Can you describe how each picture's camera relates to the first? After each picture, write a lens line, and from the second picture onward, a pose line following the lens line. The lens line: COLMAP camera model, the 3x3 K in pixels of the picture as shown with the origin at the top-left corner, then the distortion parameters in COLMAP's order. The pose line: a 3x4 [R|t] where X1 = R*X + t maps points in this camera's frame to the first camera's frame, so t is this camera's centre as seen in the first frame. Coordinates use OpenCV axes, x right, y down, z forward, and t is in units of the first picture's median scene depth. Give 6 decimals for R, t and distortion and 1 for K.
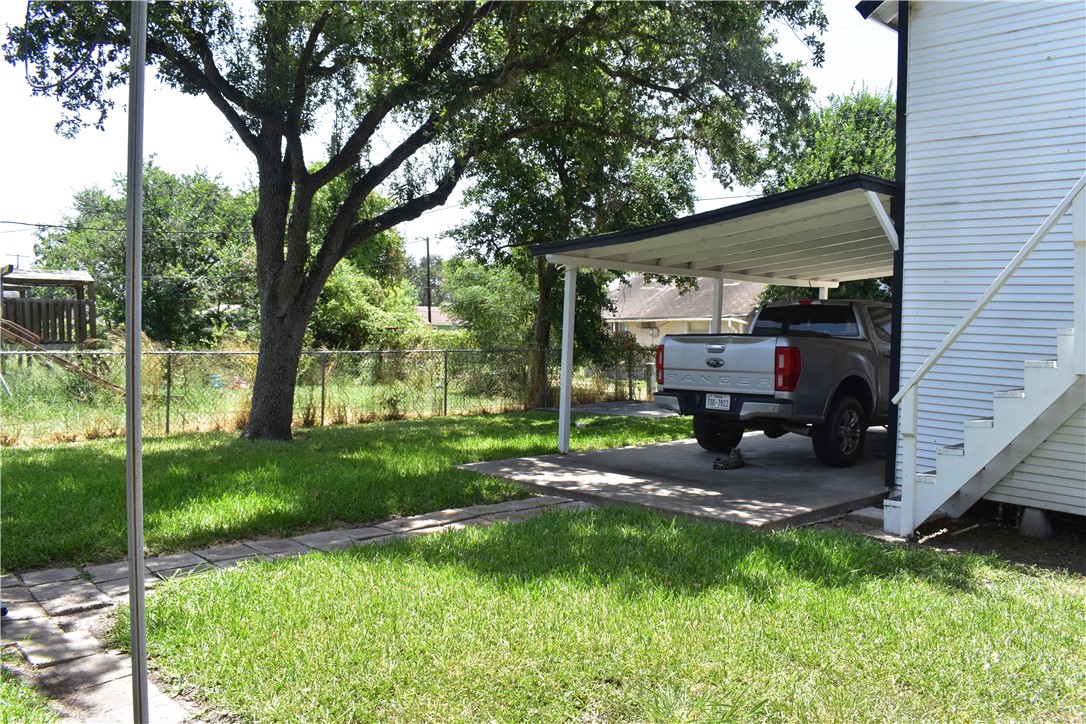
lens RADIAL K [[905.1, 0, 543.0], [0, 905.1, 362.0], [0, 0, 1]] dist [-0.077496, 0.004766]
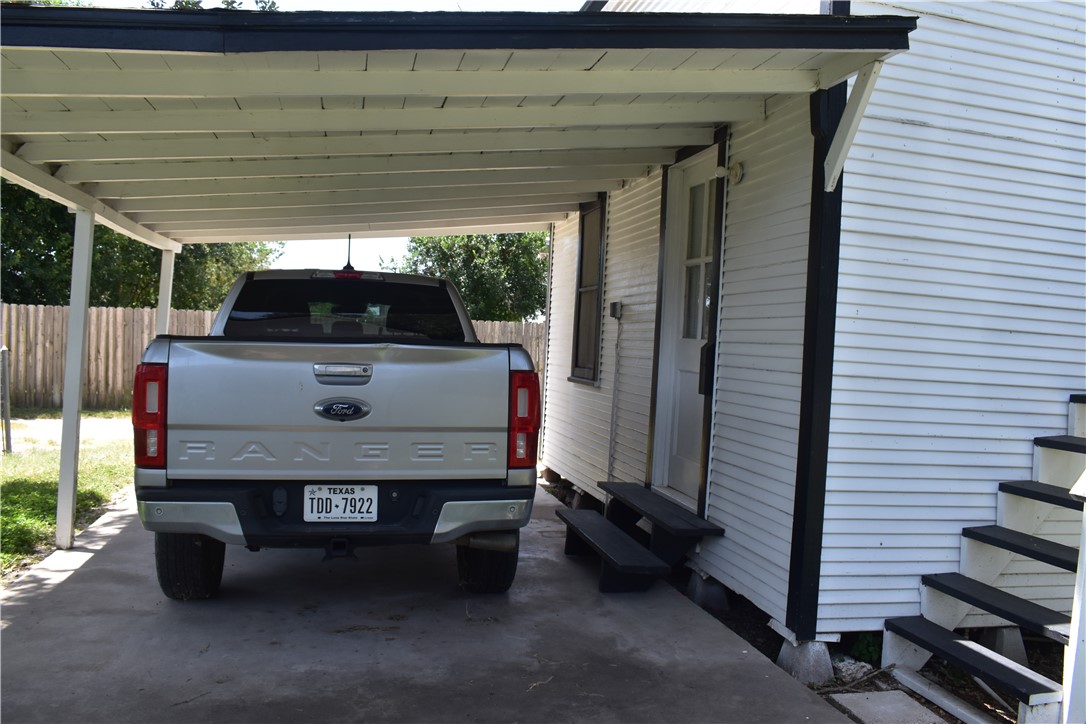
lens RADIAL K [[905.1, 0, 543.0], [0, 905.1, 362.0], [0, 0, 1]] dist [-0.077496, 0.004766]
pose [[0.487957, -0.011513, 0.872792, -0.117175], [-0.004165, 0.999871, 0.015517, -0.026708], [-0.872858, -0.011207, 0.487846, 0.726082]]
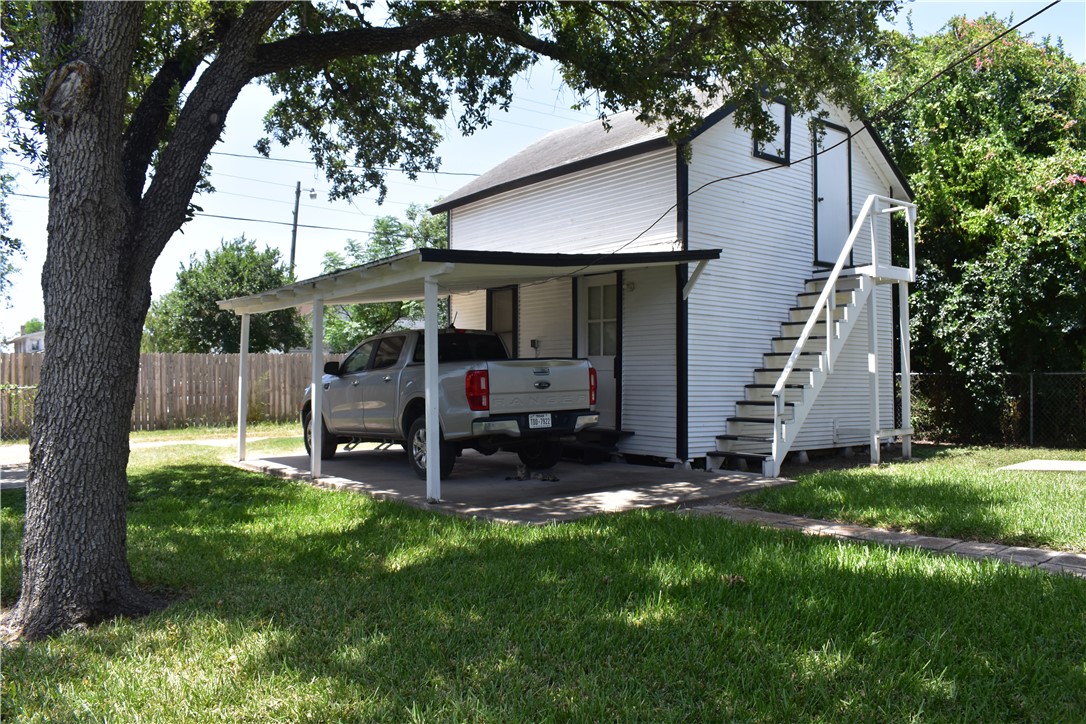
lens RADIAL K [[905.1, 0, 543.0], [0, 905.1, 362.0], [0, 0, 1]] dist [-0.077496, 0.004766]
pose [[0.050998, 0.003466, 0.998693, -0.888426], [0.042076, 0.999099, -0.005616, -0.019798], [-0.997812, 0.042307, 0.050806, 0.944168]]
